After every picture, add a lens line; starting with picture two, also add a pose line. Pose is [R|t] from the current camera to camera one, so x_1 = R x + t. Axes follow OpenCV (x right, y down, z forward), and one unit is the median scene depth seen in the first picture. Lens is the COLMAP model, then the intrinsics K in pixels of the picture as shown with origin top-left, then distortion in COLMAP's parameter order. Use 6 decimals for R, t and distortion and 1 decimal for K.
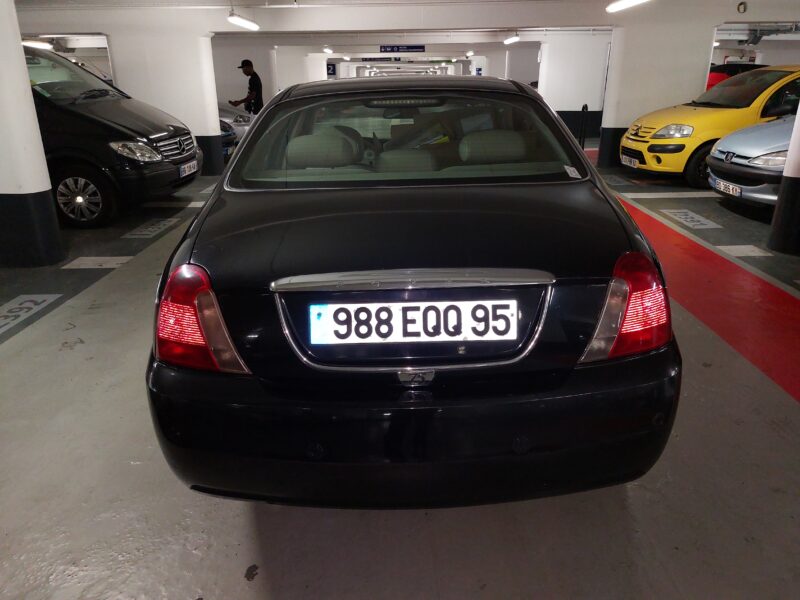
lens RADIAL K [[591.7, 0, 402.0], [0, 591.7, 296.2], [0, 0, 1]] dist [0.040683, 0.000839]
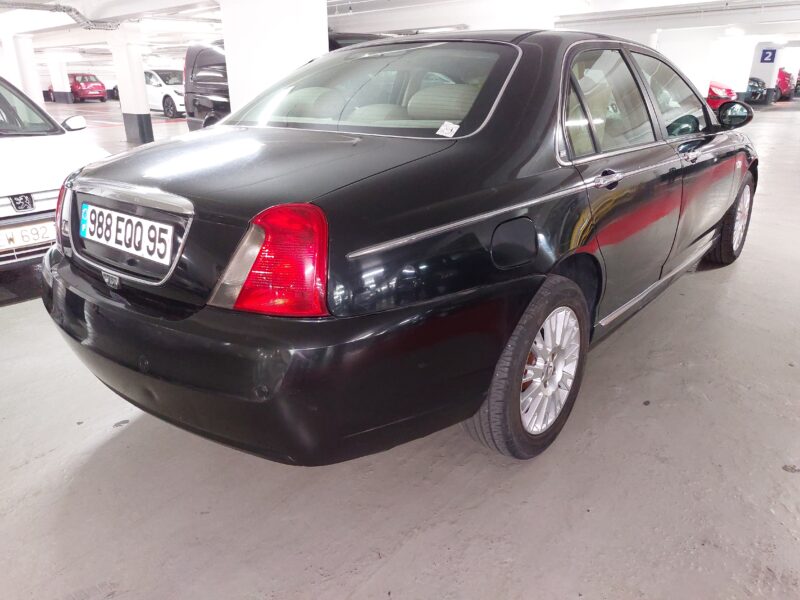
lens RADIAL K [[591.7, 0, 400.7], [0, 591.7, 300.0], [0, 0, 1]] dist [0.040683, 0.000839]
pose [[0.748602, 0.231341, -0.621351, 1.138095], [-0.227672, 0.969861, 0.086799, -0.048588], [0.622704, 0.076487, 0.778710, 0.462925]]
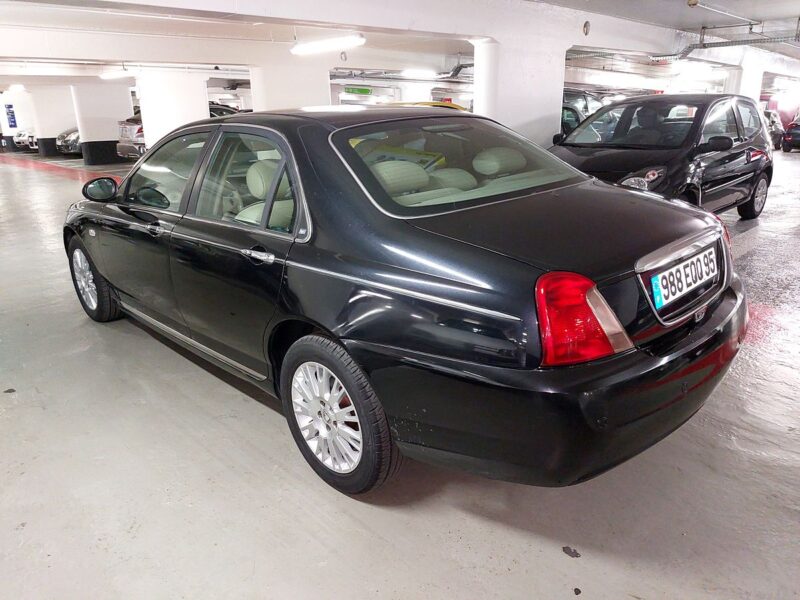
lens RADIAL K [[591.7, 0, 397.7], [0, 591.7, 303.5], [0, 0, 1]] dist [0.040683, 0.000839]
pose [[0.719147, -0.229891, 0.655727, -1.356658], [0.260088, 0.964142, 0.052774, -0.138251], [-0.644346, 0.132595, 0.753151, 0.411152]]
